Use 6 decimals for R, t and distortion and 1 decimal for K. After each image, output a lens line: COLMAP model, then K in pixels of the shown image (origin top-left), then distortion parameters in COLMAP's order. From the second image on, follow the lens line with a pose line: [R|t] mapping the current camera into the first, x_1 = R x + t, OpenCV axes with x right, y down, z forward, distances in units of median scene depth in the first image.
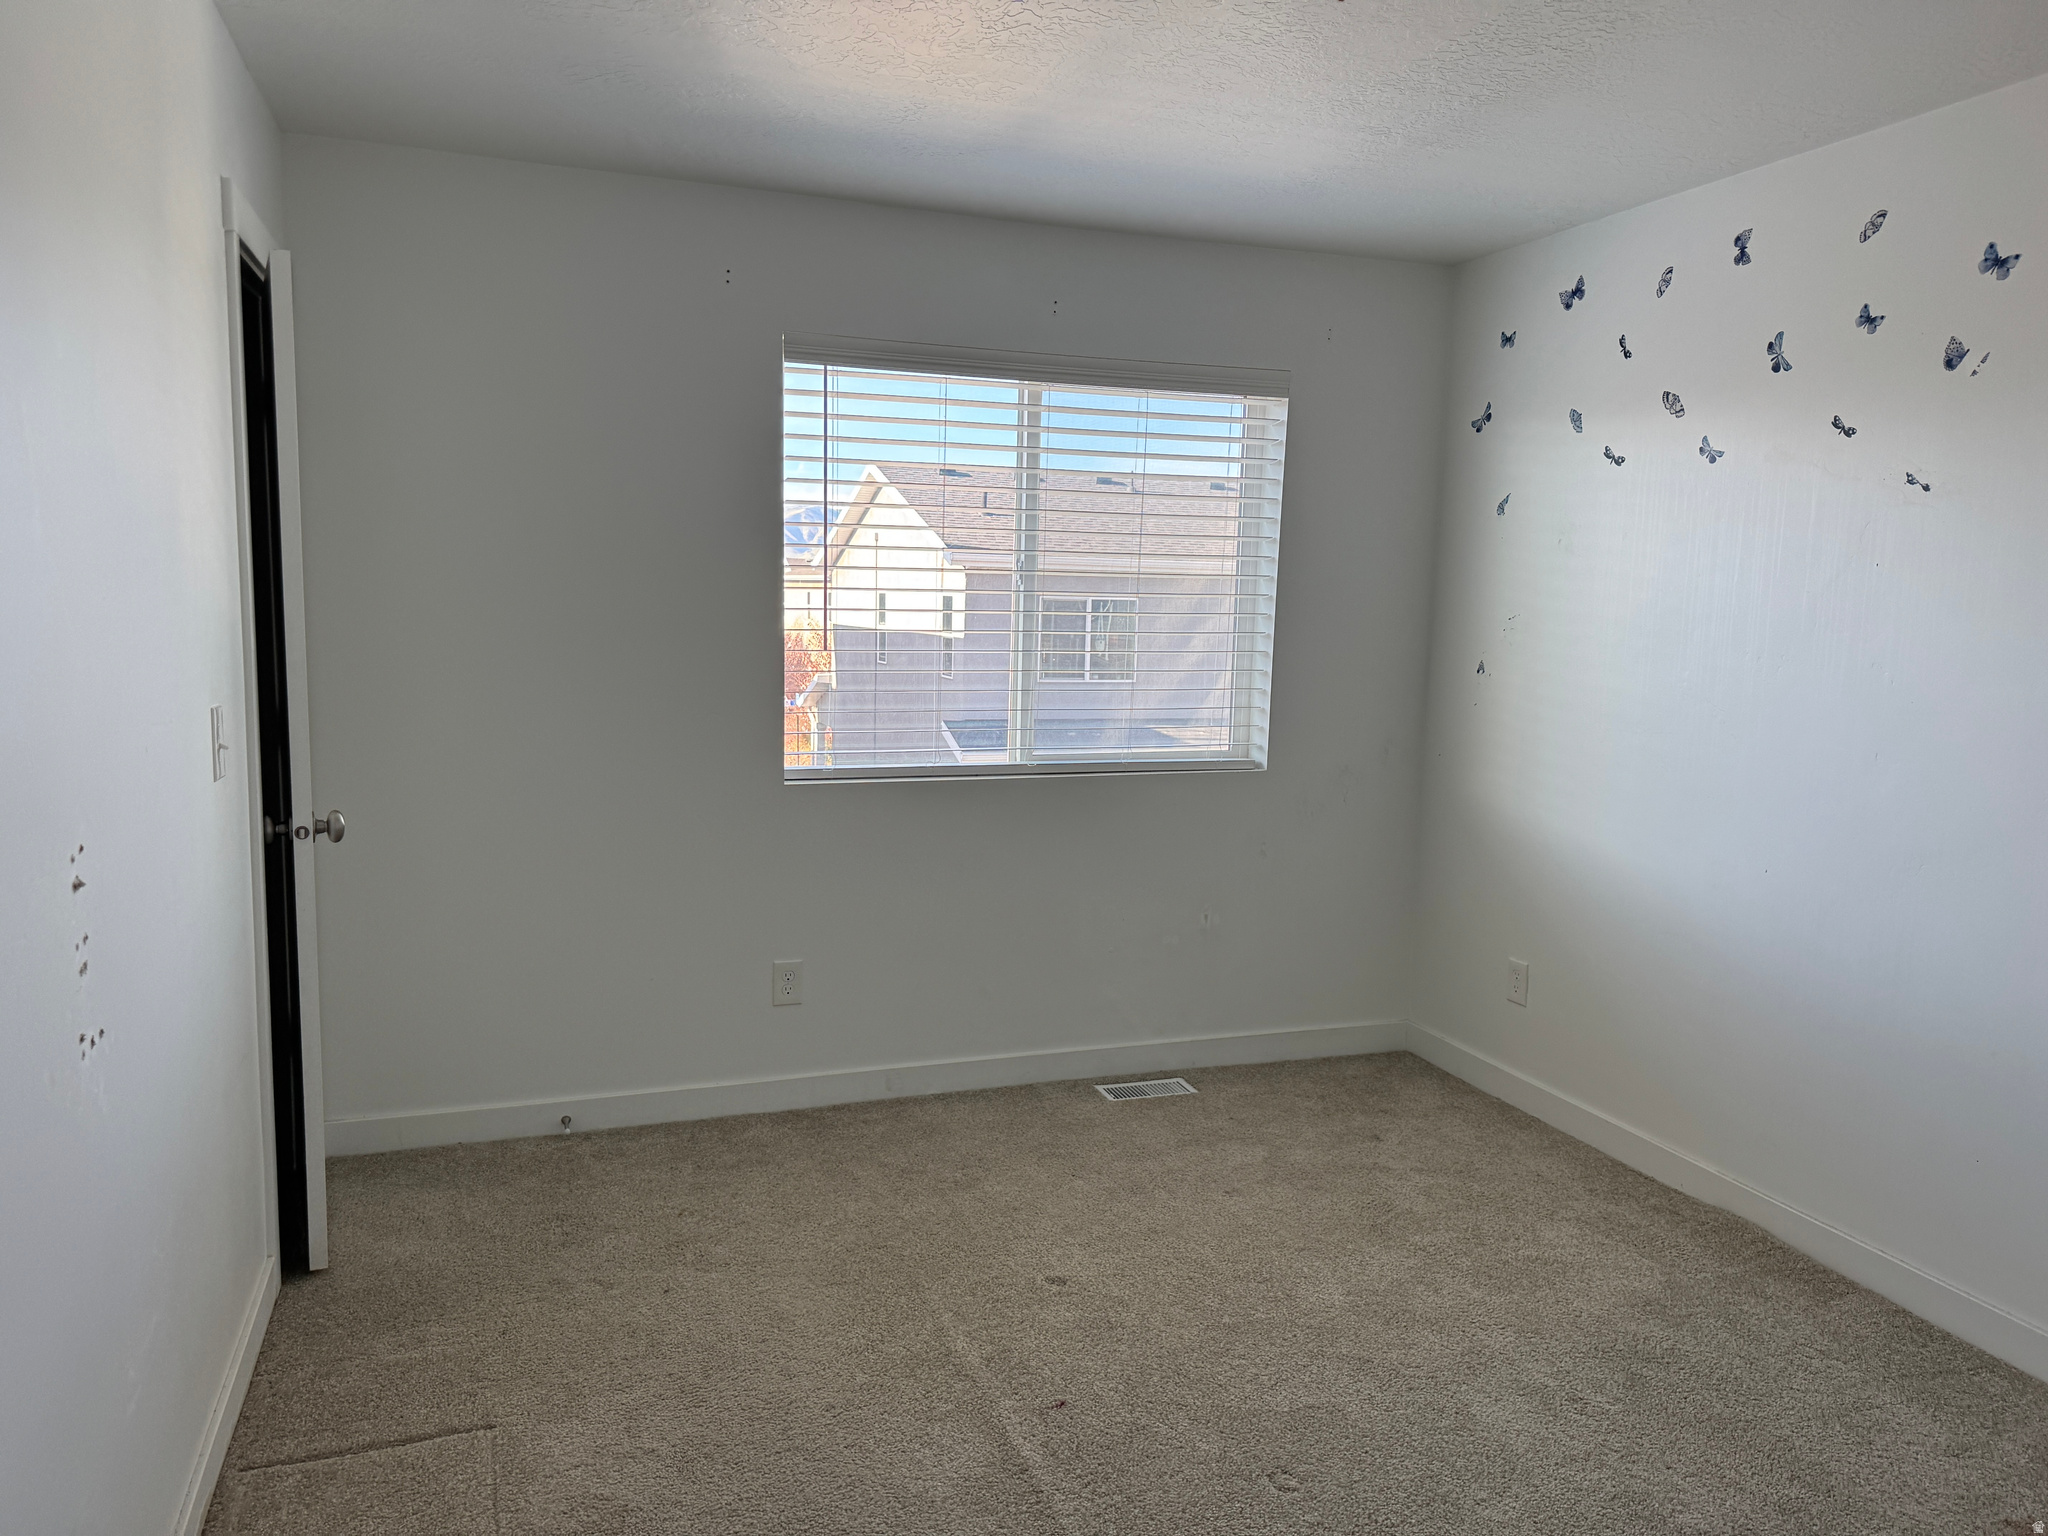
lens RADIAL K [[1411.6, 0, 1018.3], [0, 1411.6, 769.7], [0, 0, 1]] dist [0.066459, -0.062615]
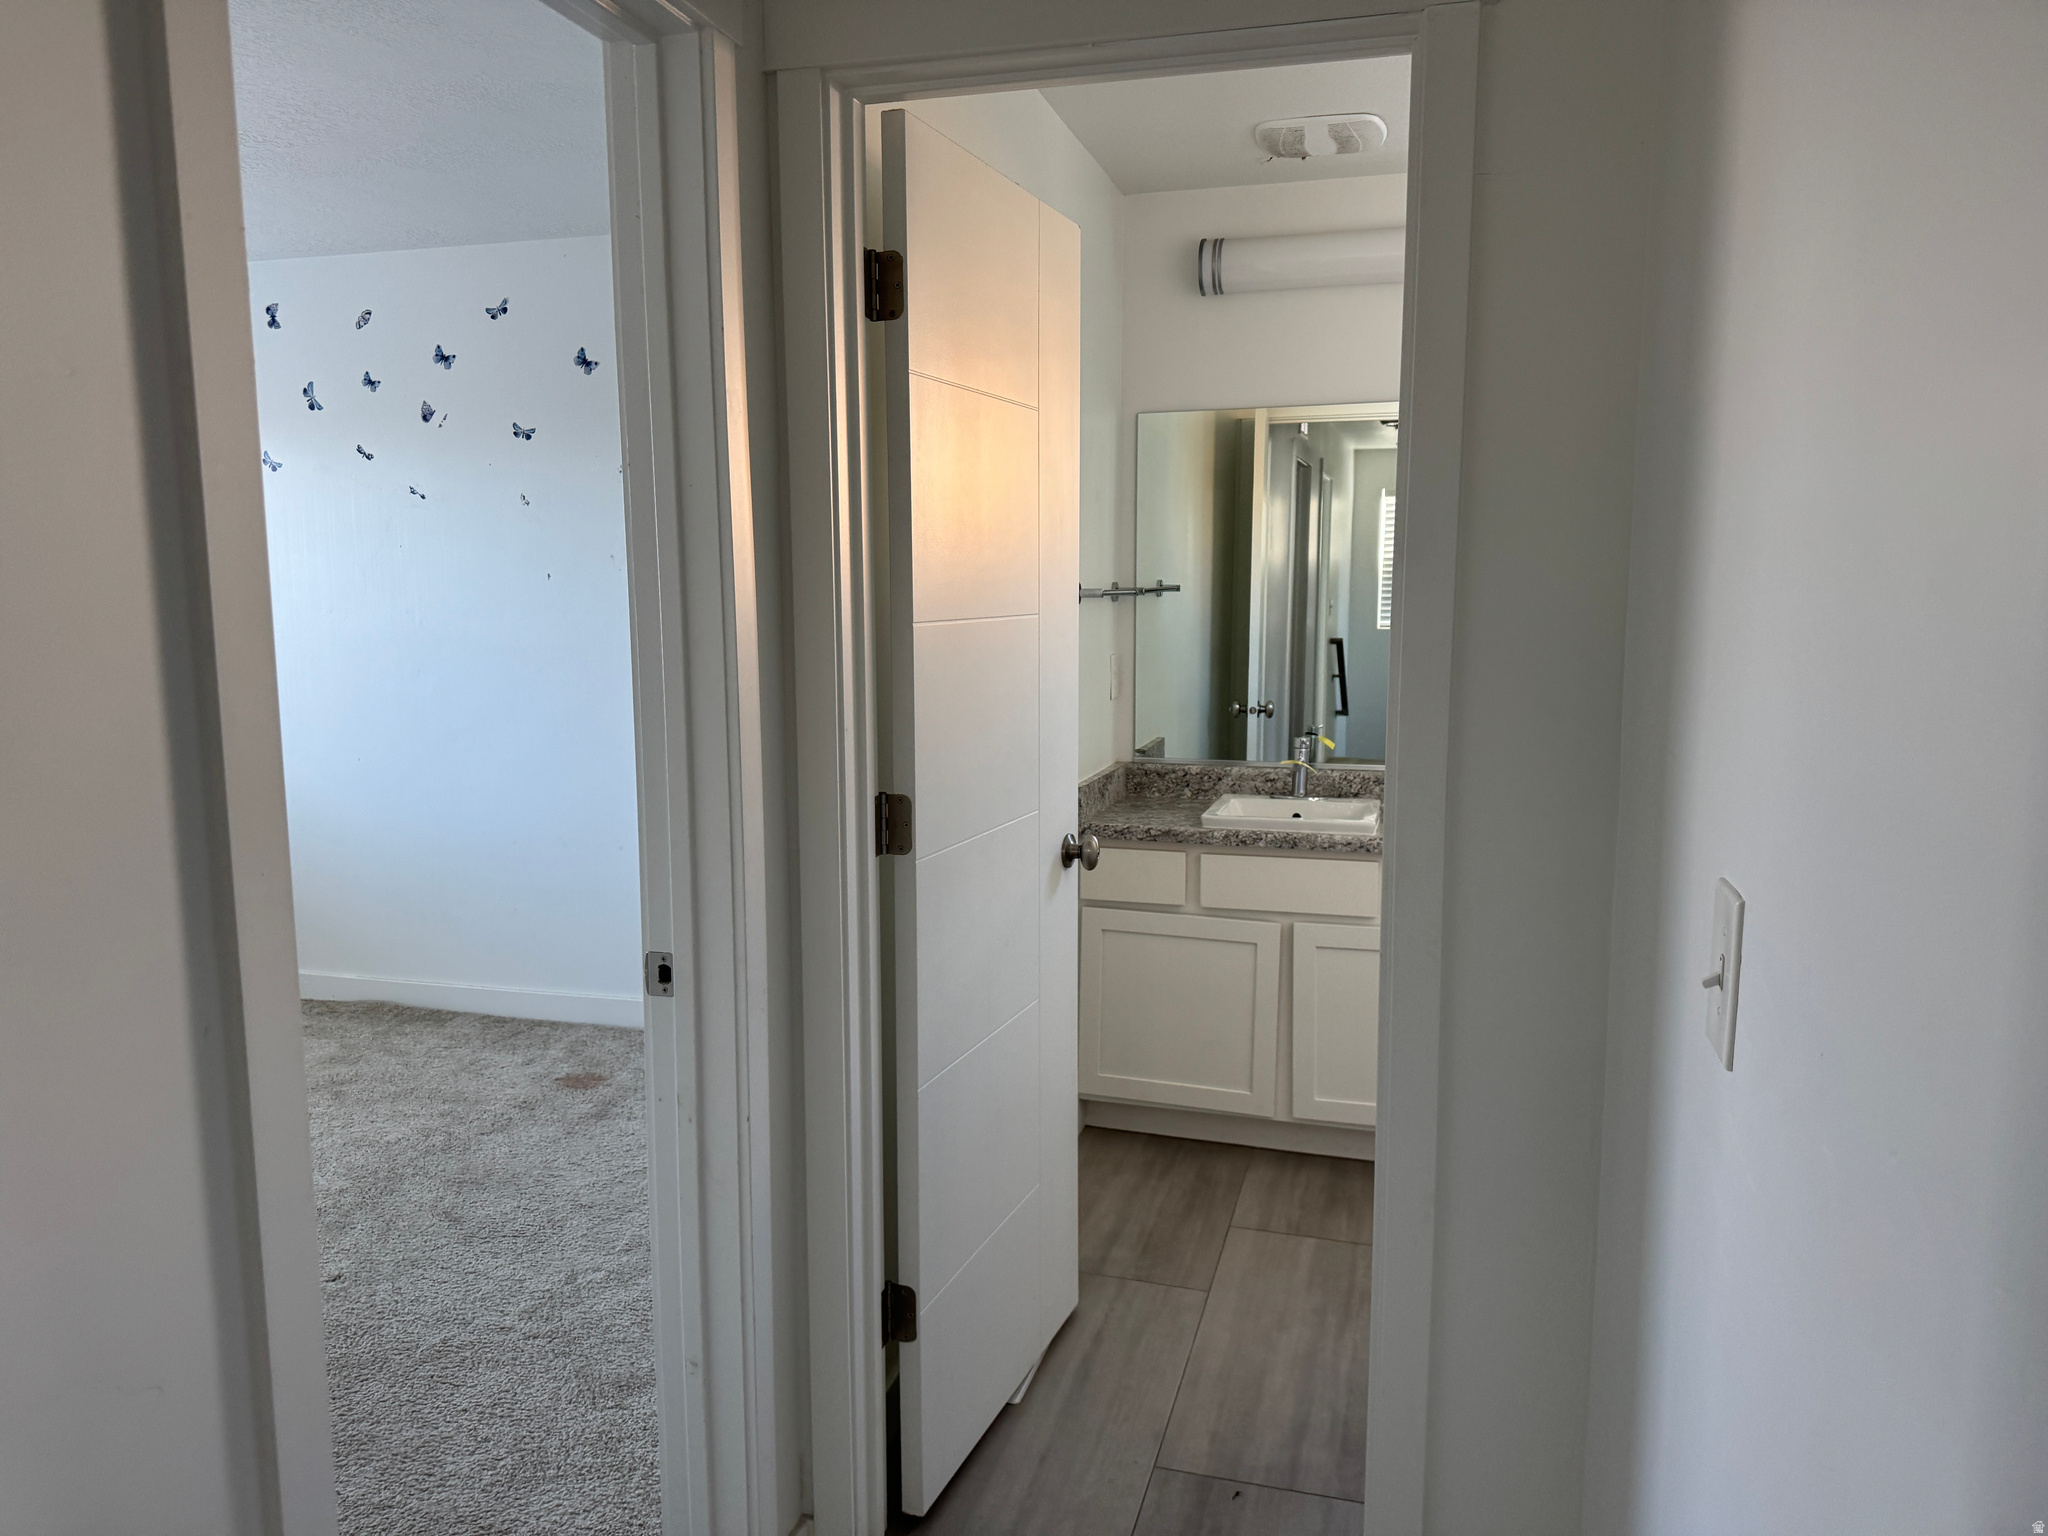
lens RADIAL K [[1411.6, 0, 1018.3], [0, 1411.6, 769.7], [0, 0, 1]] dist [0.066459, -0.062615]
pose [[0.569419, -0.131932, 0.811392, -0.293005], [0.112969, 0.990231, 0.081732, 0.041802], [-0.814248, 0.045122, 0.578760, -0.404410]]
